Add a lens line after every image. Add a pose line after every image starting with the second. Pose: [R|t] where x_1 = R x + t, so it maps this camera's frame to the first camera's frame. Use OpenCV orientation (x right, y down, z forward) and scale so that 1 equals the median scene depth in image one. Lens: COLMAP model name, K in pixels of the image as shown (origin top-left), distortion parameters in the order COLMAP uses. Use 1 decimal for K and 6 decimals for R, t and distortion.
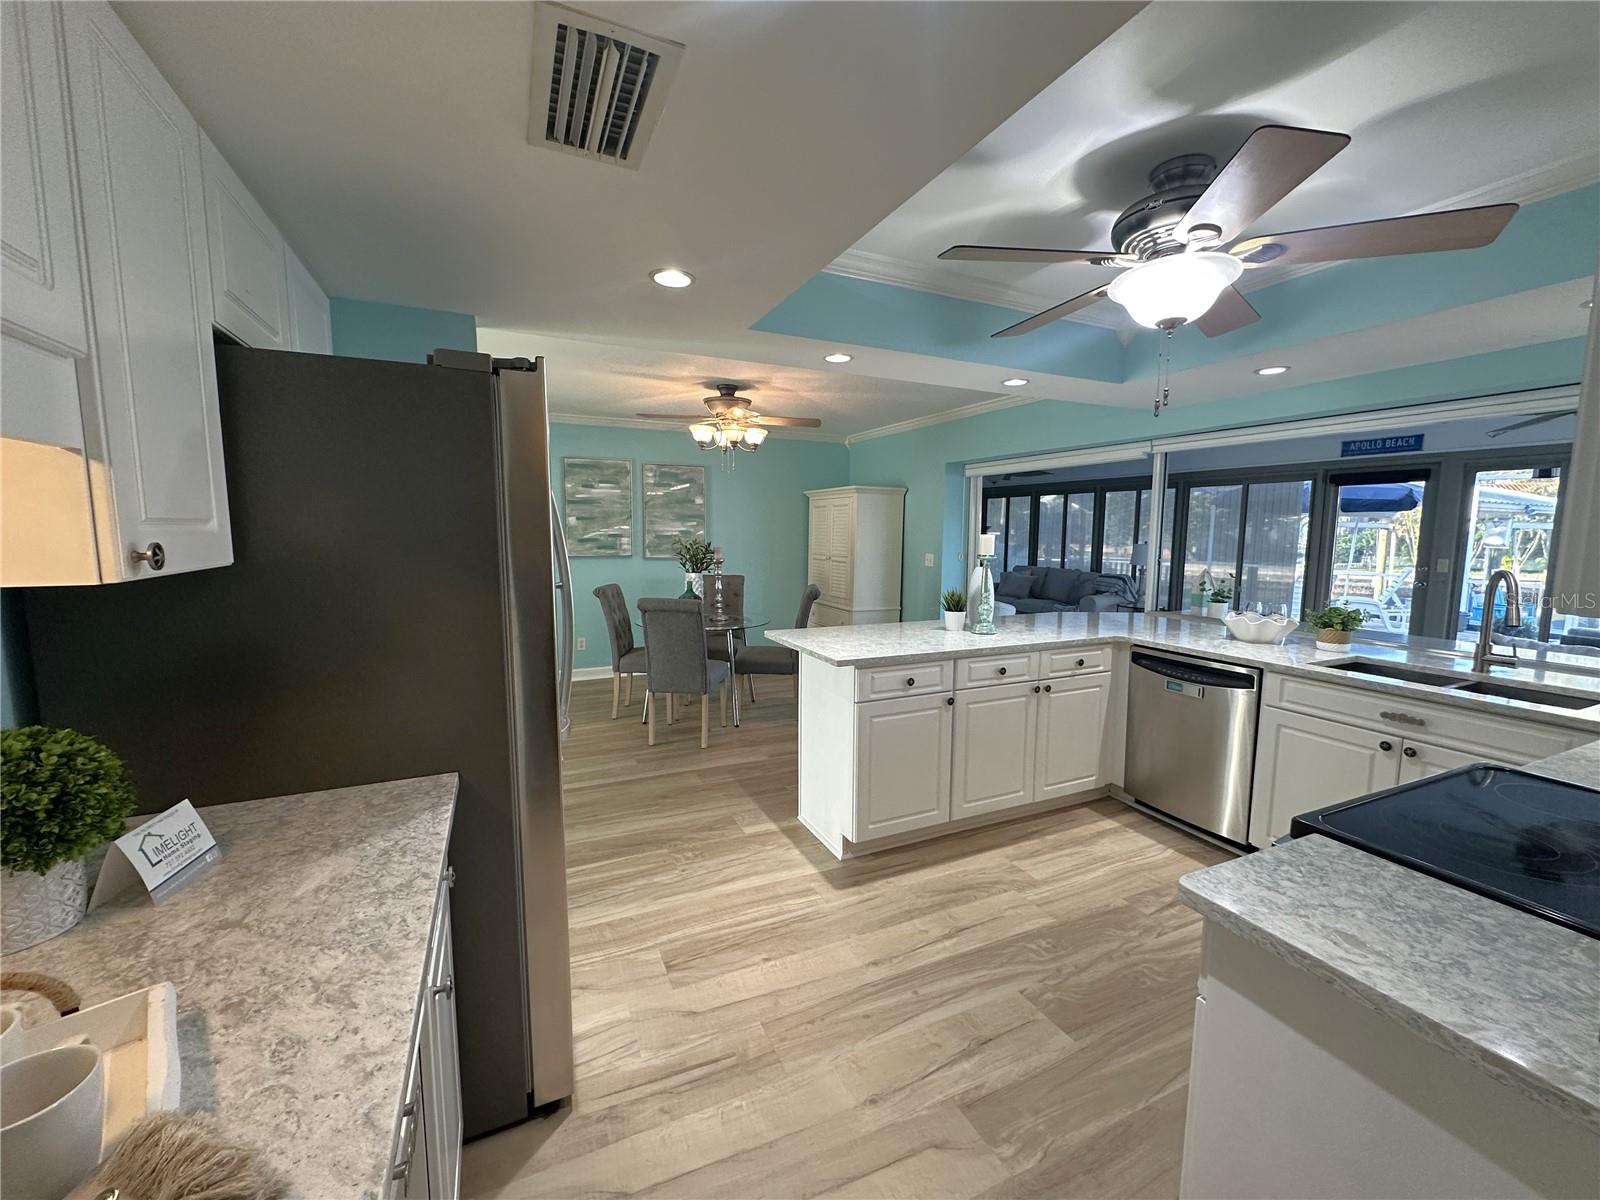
lens RADIAL K [[639.5, 0, 800.0], [0, 639.5, 600.0], [0, 0, 1]] dist [-0.003035, -0.000108]
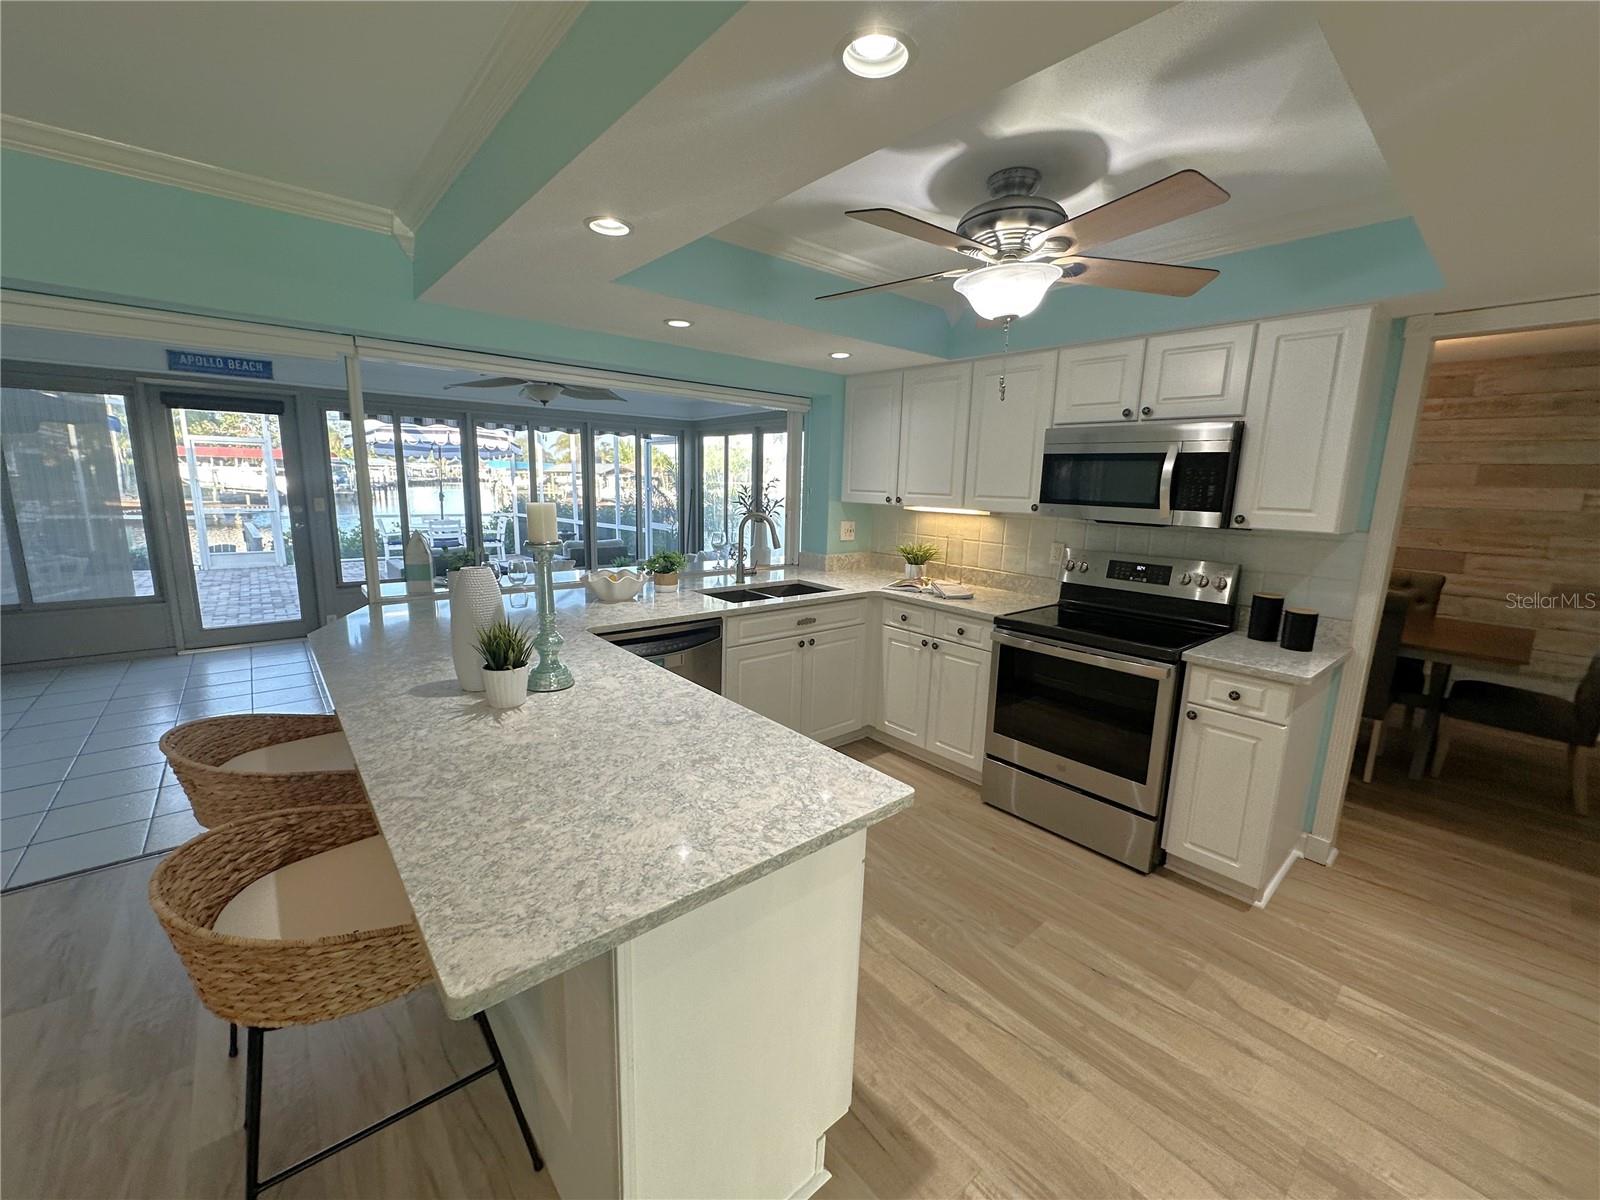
lens RADIAL K [[639.5, 0, 800.0], [0, 639.5, 600.0], [0, 0, 1]] dist [-0.003035, -0.000108]
pose [[-0.270899, -0.196232, 0.942394, -0.315413], [0.078896, 0.971181, 0.224906, -0.147992], [-0.959369, 0.135278, -0.247610, 1.095333]]
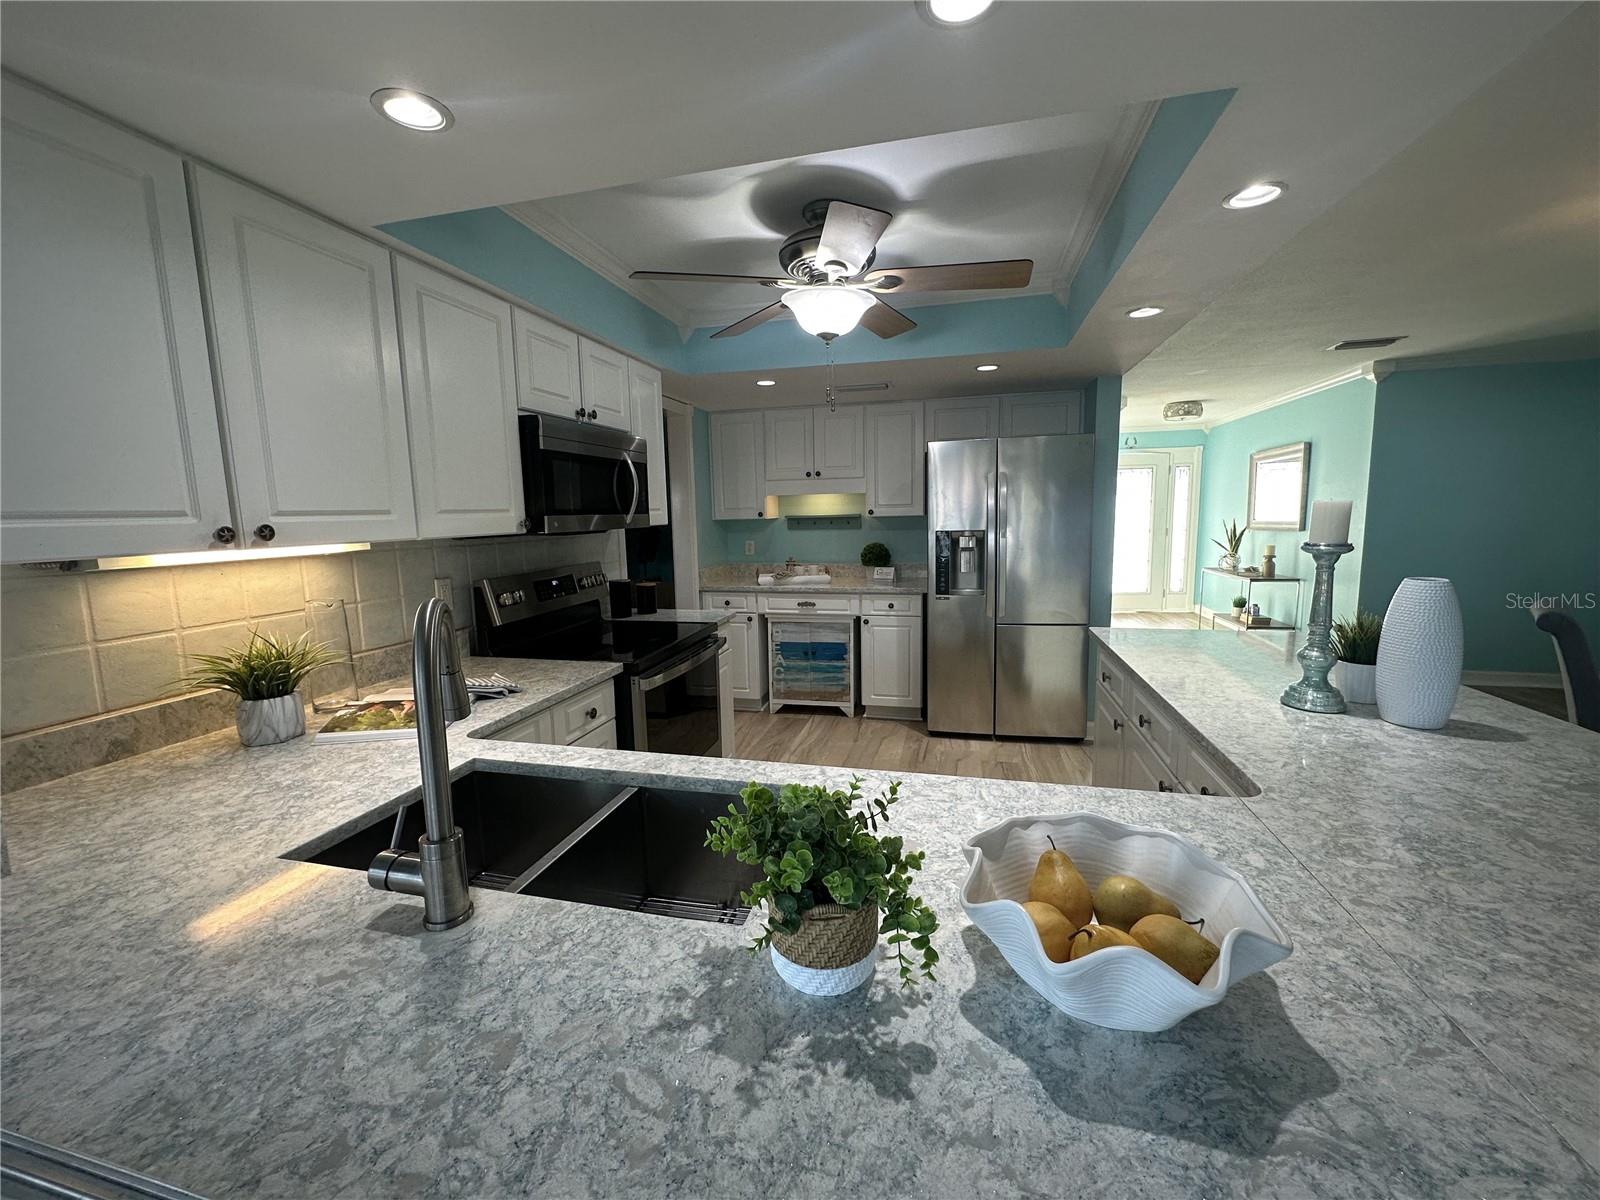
lens RADIAL K [[639.5, 0, 800.0], [0, 639.5, 600.0], [0, 0, 1]] dist [-0.003035, -0.000108]
pose [[-0.627052, 0.110446, -0.771108, 1.060421], [-0.074732, 0.976803, 0.200678, -0.112455], [0.775384, 0.183462, -0.604252, 1.160452]]
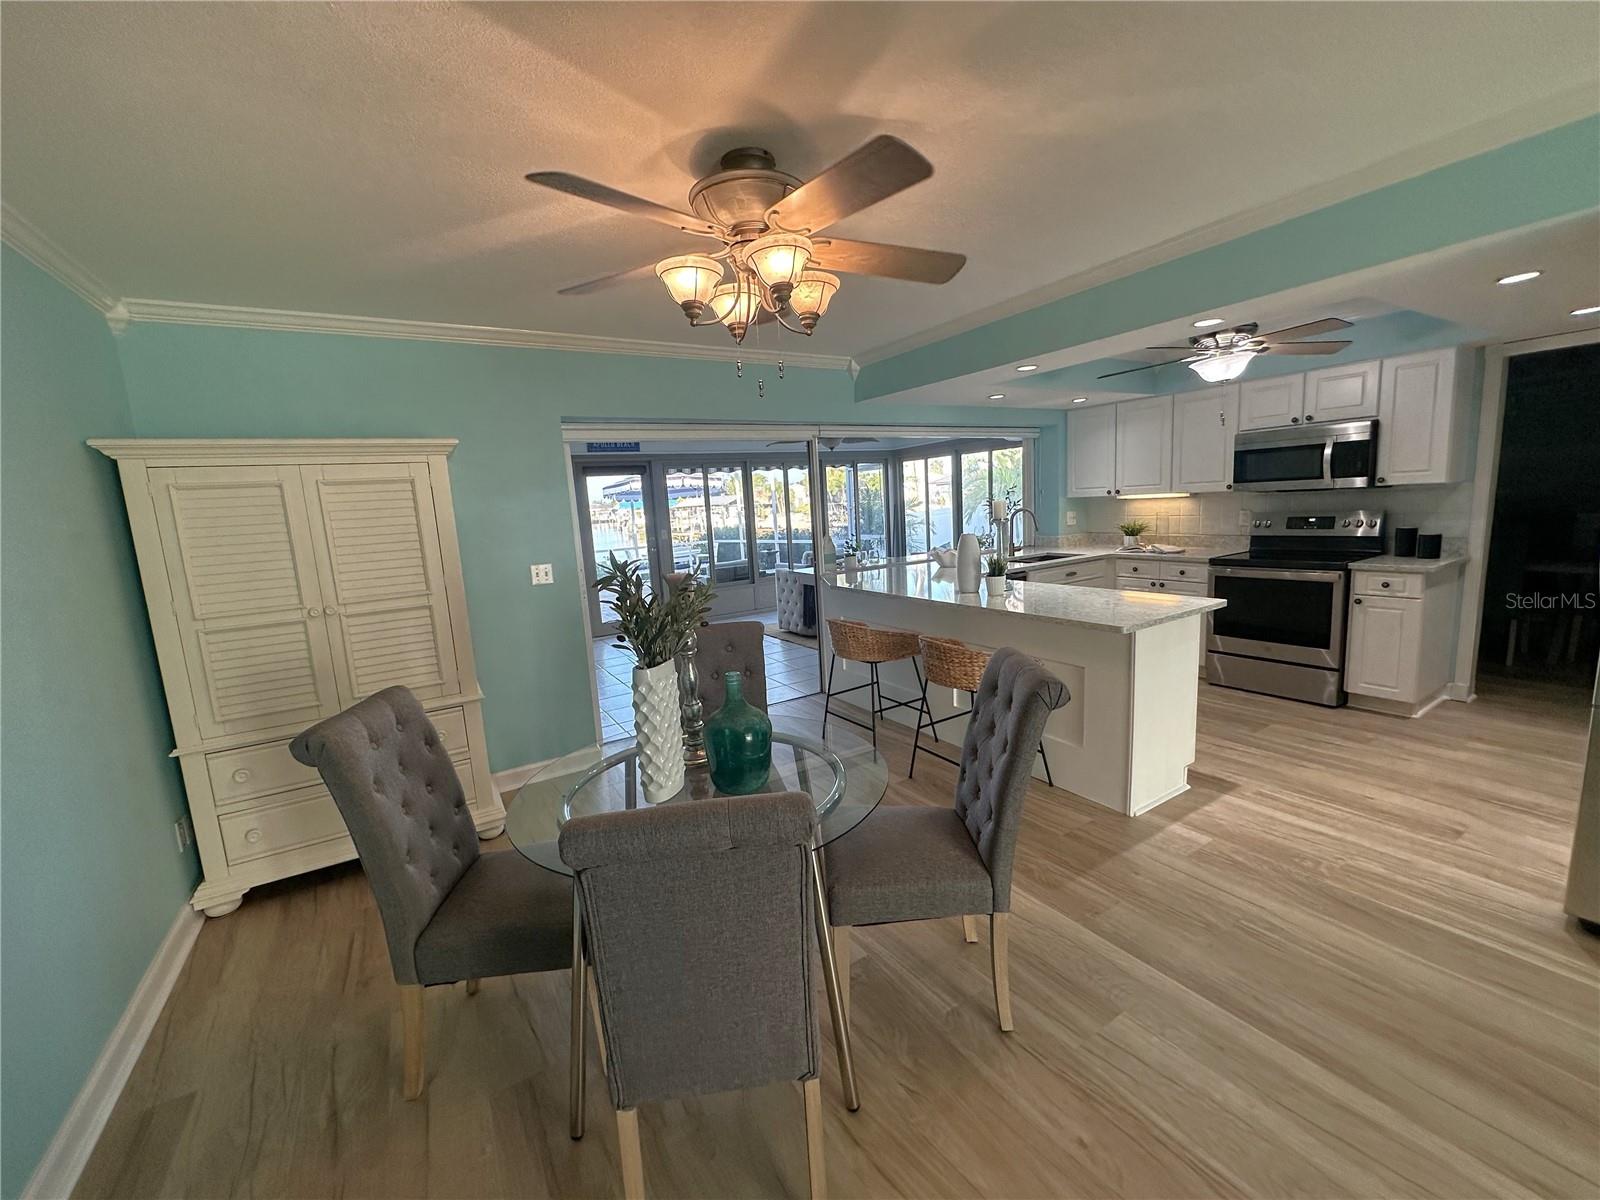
lens RADIAL K [[639.5, 0, 800.0], [0, 639.5, 600.0], [0, 0, 1]] dist [-0.003035, -0.000108]
pose [[-0.121646, -0.154267, 0.980512, -0.893264], [0.169955, 0.970022, 0.173701, -0.215445], [-0.977915, 0.187773, -0.091781, 1.713469]]
